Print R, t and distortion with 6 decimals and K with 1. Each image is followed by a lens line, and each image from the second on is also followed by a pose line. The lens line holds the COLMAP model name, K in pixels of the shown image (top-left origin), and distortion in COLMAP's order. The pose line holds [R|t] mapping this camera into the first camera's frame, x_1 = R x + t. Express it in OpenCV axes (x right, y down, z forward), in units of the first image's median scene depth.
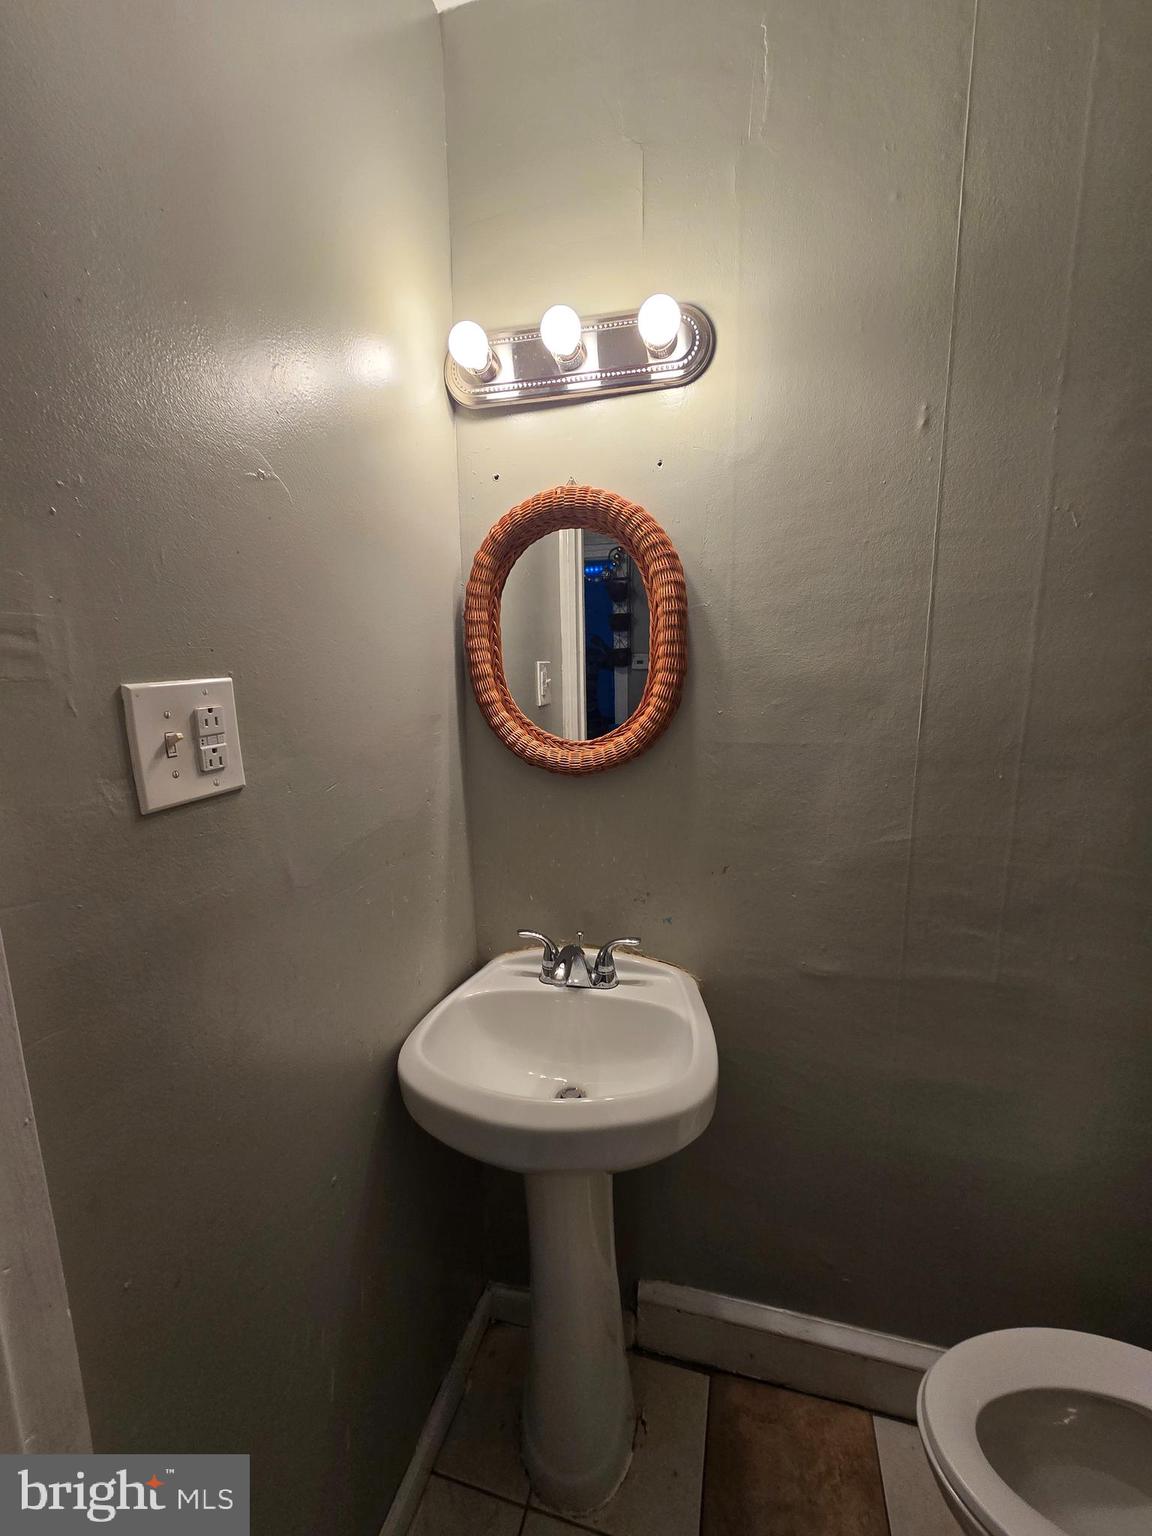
lens RADIAL K [[631.5, 0, 577.1], [0, 631.5, 769.4], [0, 0, 1]] dist [-0.002688, -0.000443]
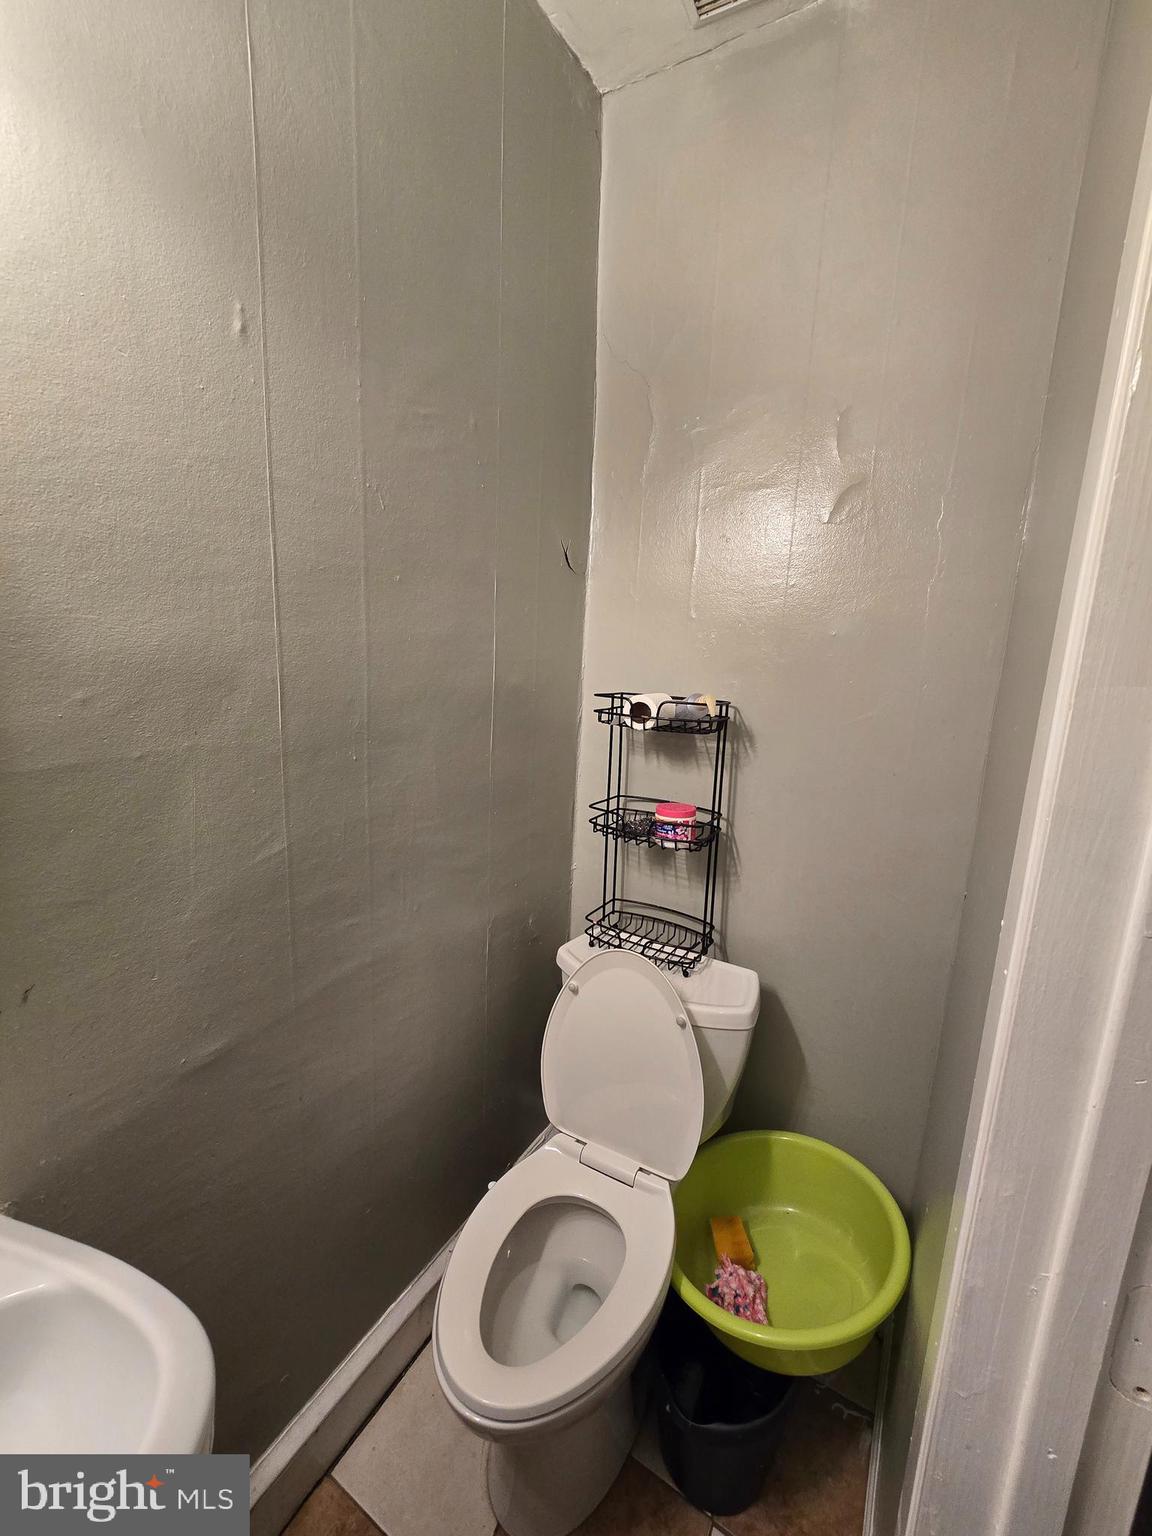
lens RADIAL K [[631.5, 0, 577.1], [0, 631.5, 765.8], [0, 0, 1]] dist [-0.002688, -0.000443]
pose [[0.251224, -0.168207, 0.953201, -0.169209], [0.135384, 0.981210, 0.137468, -0.063301], [-0.958414, 0.094513, 0.269277, 0.411494]]
